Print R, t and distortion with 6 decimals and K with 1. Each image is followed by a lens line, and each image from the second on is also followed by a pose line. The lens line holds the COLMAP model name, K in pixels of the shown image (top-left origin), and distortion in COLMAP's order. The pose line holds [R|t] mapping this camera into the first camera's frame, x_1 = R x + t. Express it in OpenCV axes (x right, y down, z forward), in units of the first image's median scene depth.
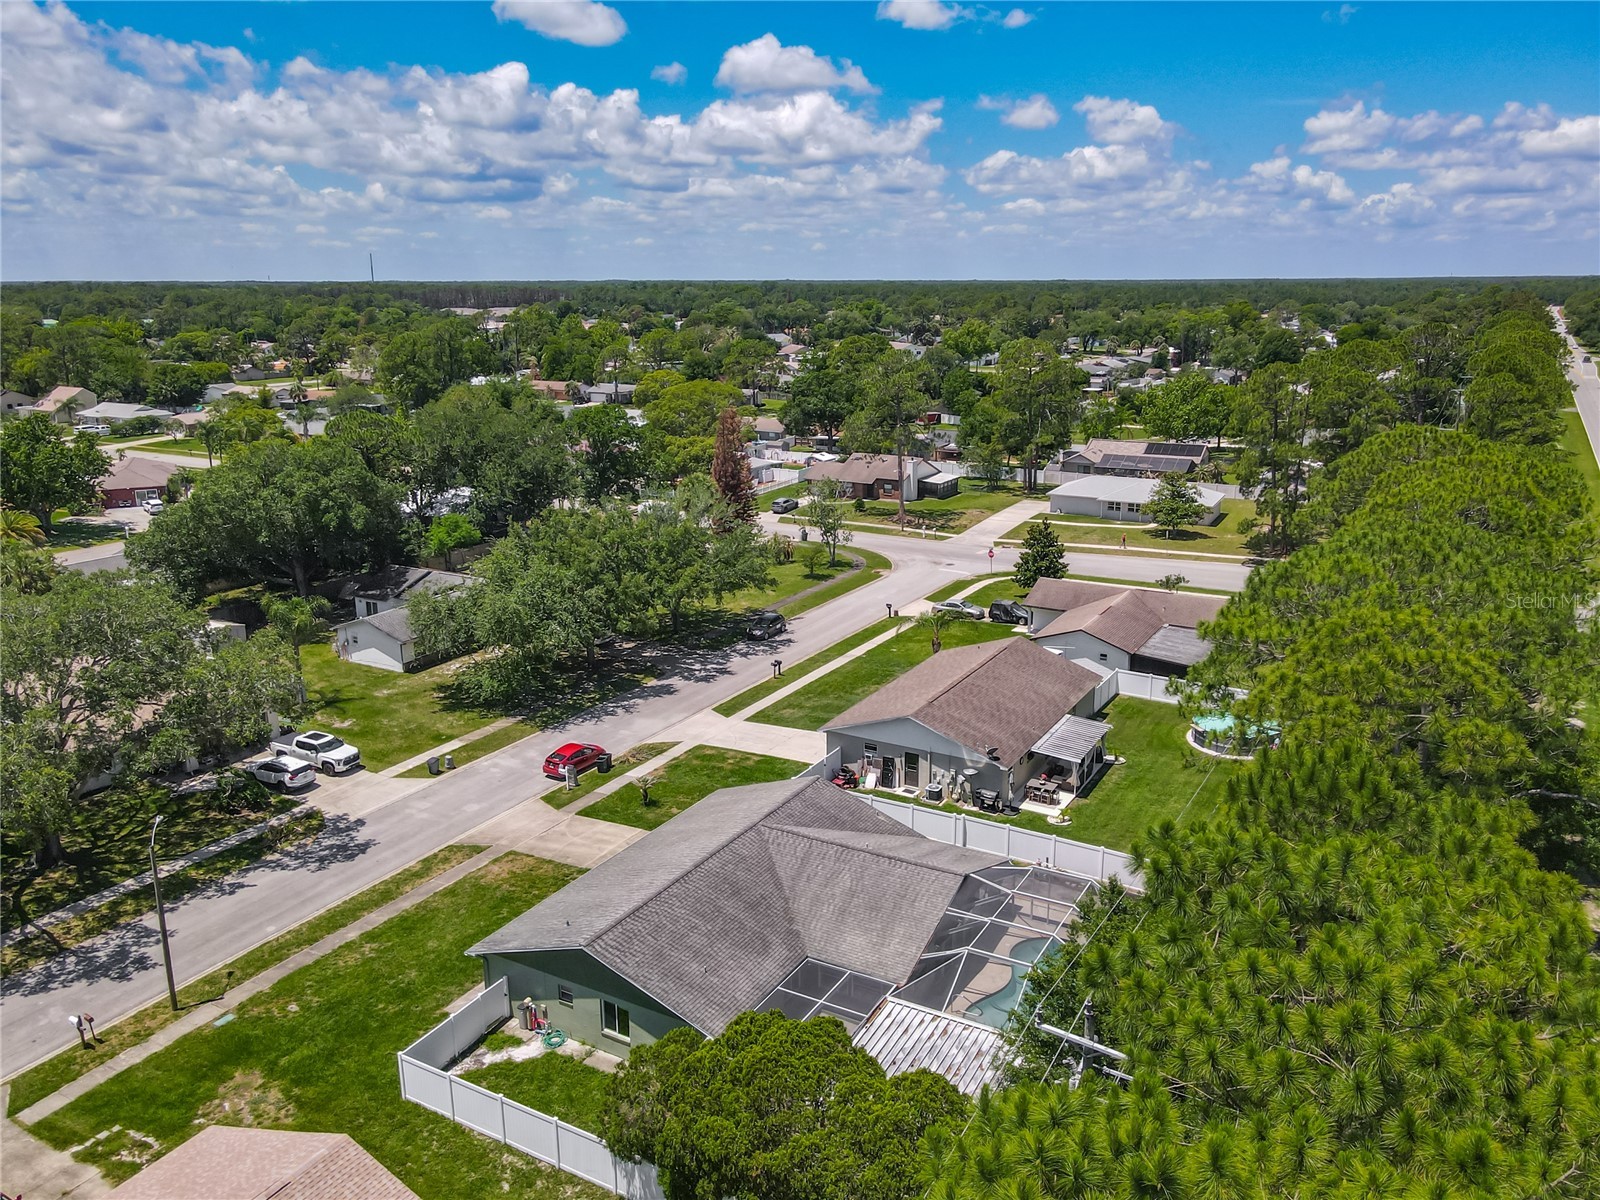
lens RADIAL K [[1183.6, 0, 834.6], [0, 1183.6, 597.3], [0, 0, 1]] dist [0.032249, -0.000474]
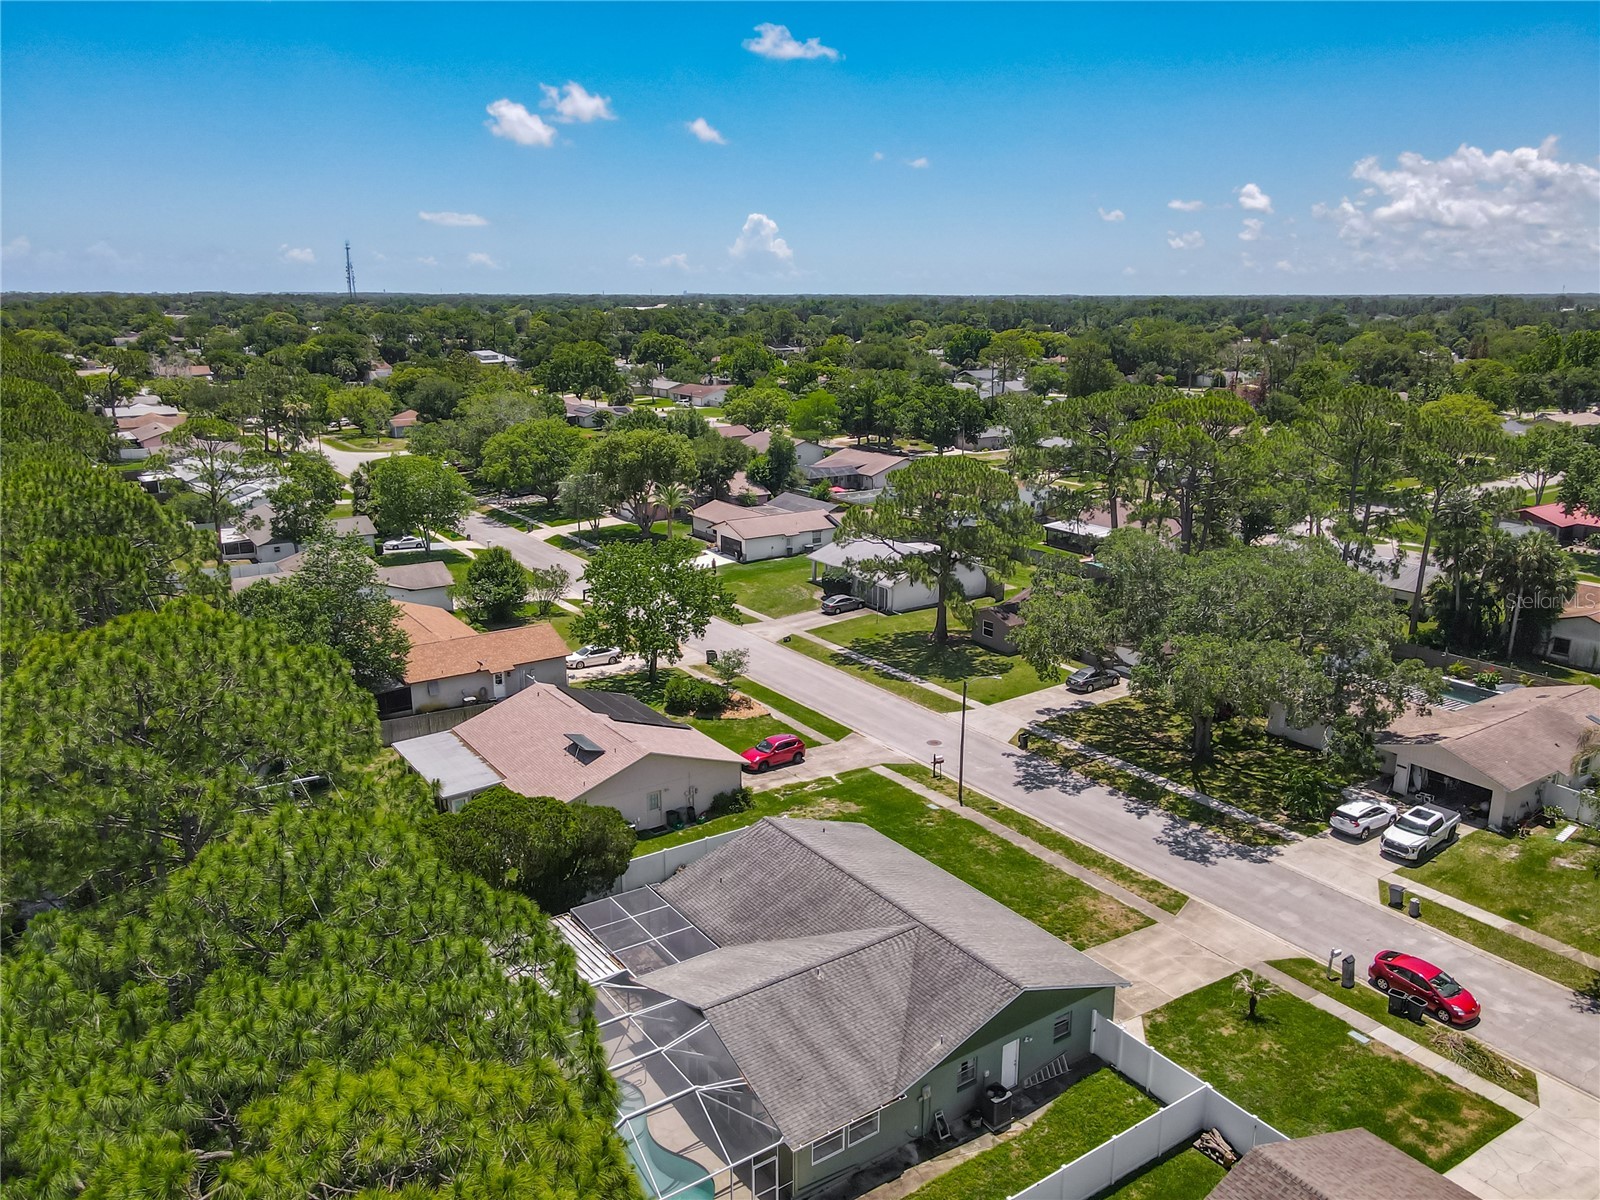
lens RADIAL K [[1183.6, 0, 834.6], [0, 1183.6, 597.3], [0, 0, 1]] dist [0.032249, -0.000474]
pose [[-0.427338, 0.224734, -0.875715, 0.590309], [-0.240651, 0.905394, 0.349785, -0.279925], [0.871475, 0.360218, -0.332827, 0.994886]]
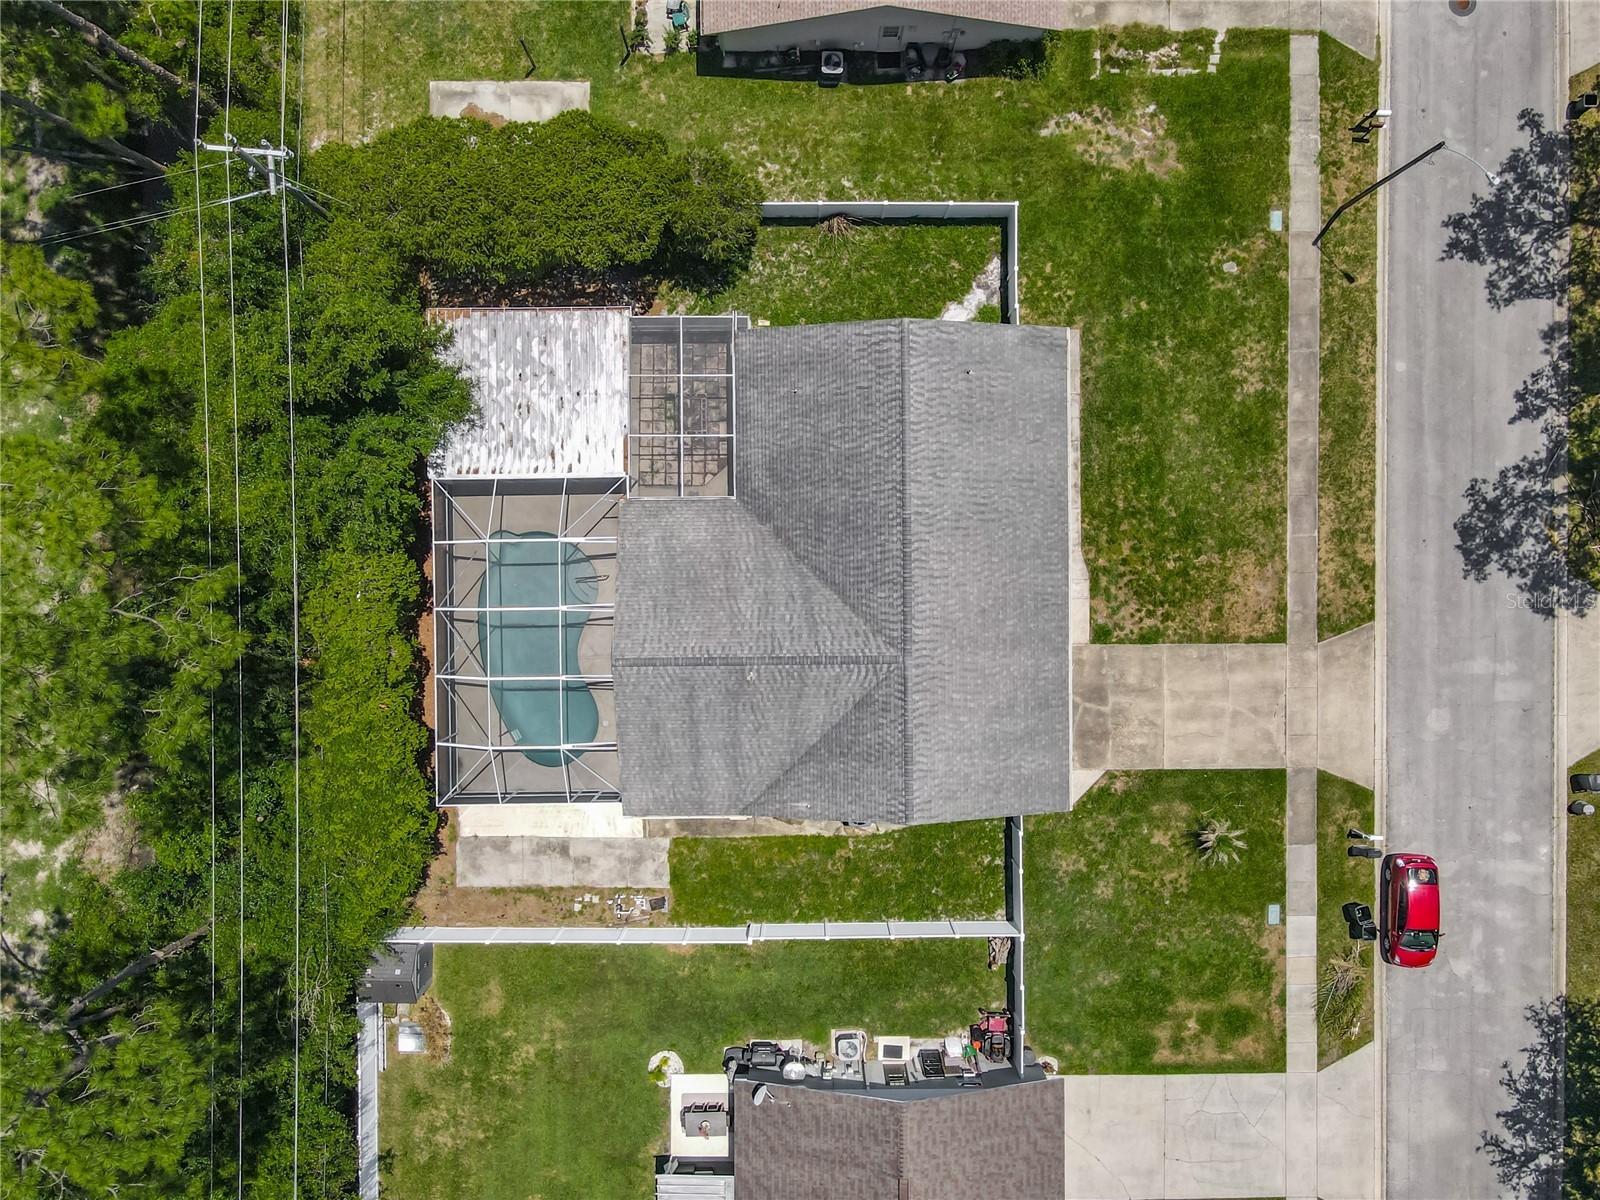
lens RADIAL K [[1183.6, 0, 834.6], [0, 1183.6, 597.3], [0, 0, 1]] dist [0.032249, -0.000474]
pose [[-0.870827, 0.491518, 0.008348, -0.045499], [-0.127291, -0.241861, 0.961925, -0.461719], [0.474823, 0.836608, 0.273185, 0.635560]]
